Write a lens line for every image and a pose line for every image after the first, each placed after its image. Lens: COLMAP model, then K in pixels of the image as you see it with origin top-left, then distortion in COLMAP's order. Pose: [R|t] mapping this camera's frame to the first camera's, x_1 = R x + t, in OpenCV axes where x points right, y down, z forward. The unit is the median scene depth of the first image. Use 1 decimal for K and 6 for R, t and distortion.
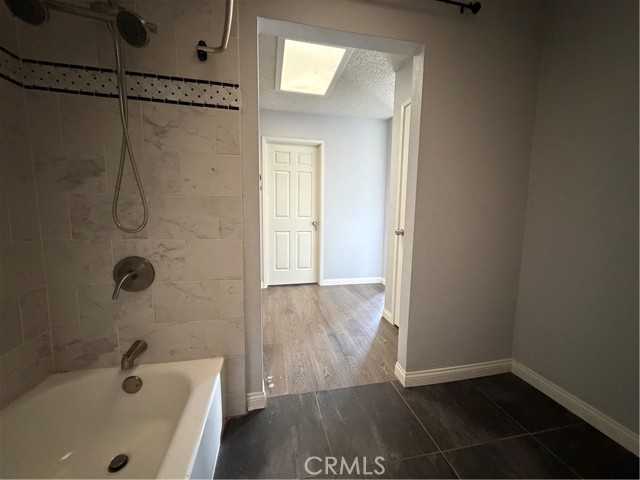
lens RADIAL K [[255.3, 0, 321.5], [0, 255.3, 238.5], [0, 0, 1]] dist [-0.001999, -0.000041]
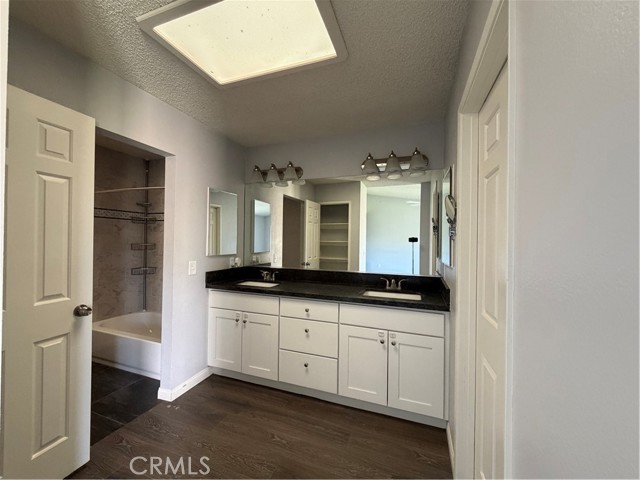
lens RADIAL K [[255.3, 0, 321.5], [0, 255.3, 238.5], [0, 0, 1]] dist [-0.001999, -0.000041]
pose [[-0.530558, -0.030291, -0.847107, 0.302358], [-0.114641, 0.992743, 0.036304, -0.230469], [0.839860, 0.116375, -0.530181, 1.345309]]
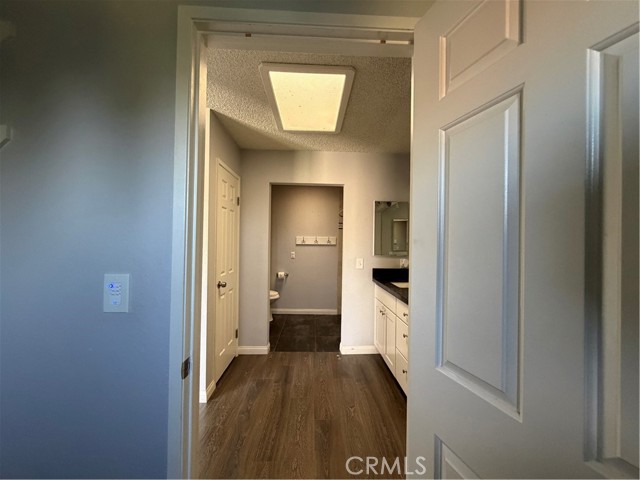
lens RADIAL K [[255.3, 0, 321.5], [0, 255.3, 238.5], [0, 0, 1]] dist [-0.001999, -0.000041]
pose [[-0.985079, -0.029932, 0.169481, -0.223426], [-0.013444, 0.995134, 0.097609, -0.274478], [-0.171578, 0.093874, -0.980688, 1.683666]]
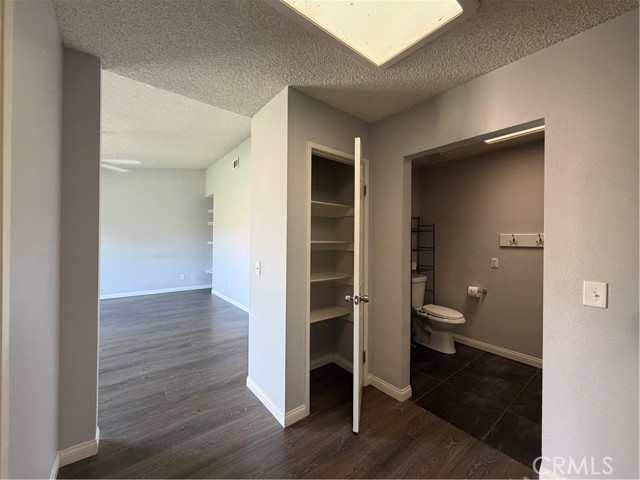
lens RADIAL K [[255.3, 0, 321.5], [0, 255.3, 238.5], [0, 0, 1]] dist [-0.001999, -0.000041]
pose [[-0.457130, -0.019699, 0.889182, -0.392234], [0.077797, 0.995037, 0.062039, -0.225022], [-0.885991, 0.097535, -0.453329, 1.193050]]
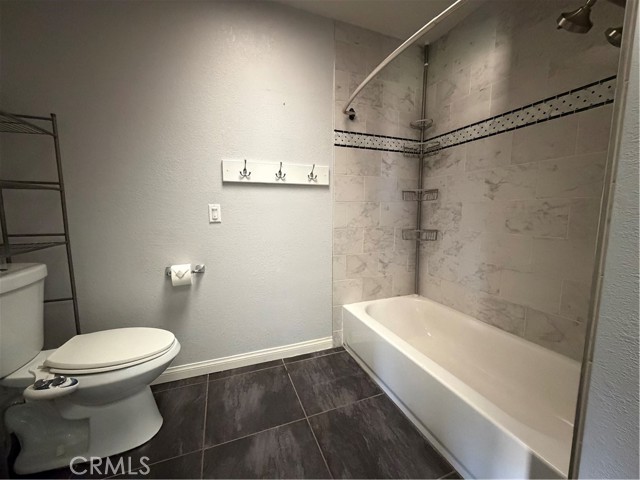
lens RADIAL K [[255.3, 0, 321.5], [0, 255.3, 238.5], [0, 0, 1]] dist [-0.001999, -0.000041]
pose [[-0.985038, 0.002391, -0.172319, 0.119353], [-0.034801, 0.976544, 0.212486, -0.065189], [0.168786, 0.215304, -0.961850, 0.646491]]
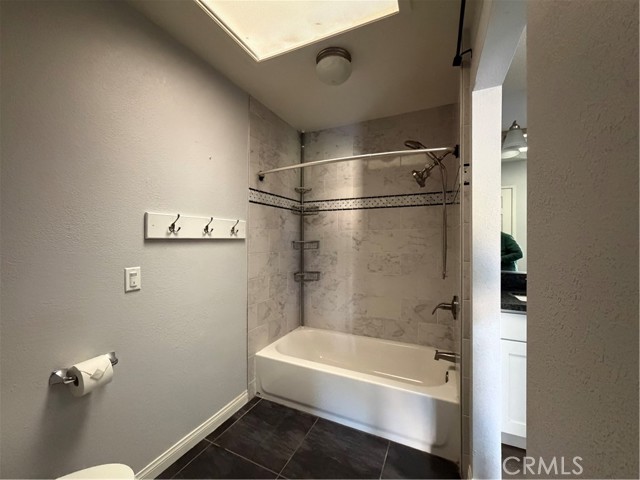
lens RADIAL K [[255.3, 0, 321.5], [0, 255.3, 238.5], [0, 0, 1]] dist [-0.001999, -0.000041]
pose [[-0.601942, -0.021079, -0.798261, 0.436325], [-0.097538, 0.994107, 0.047299, -0.116600], [0.792560, 0.106332, -0.600451, 0.554215]]
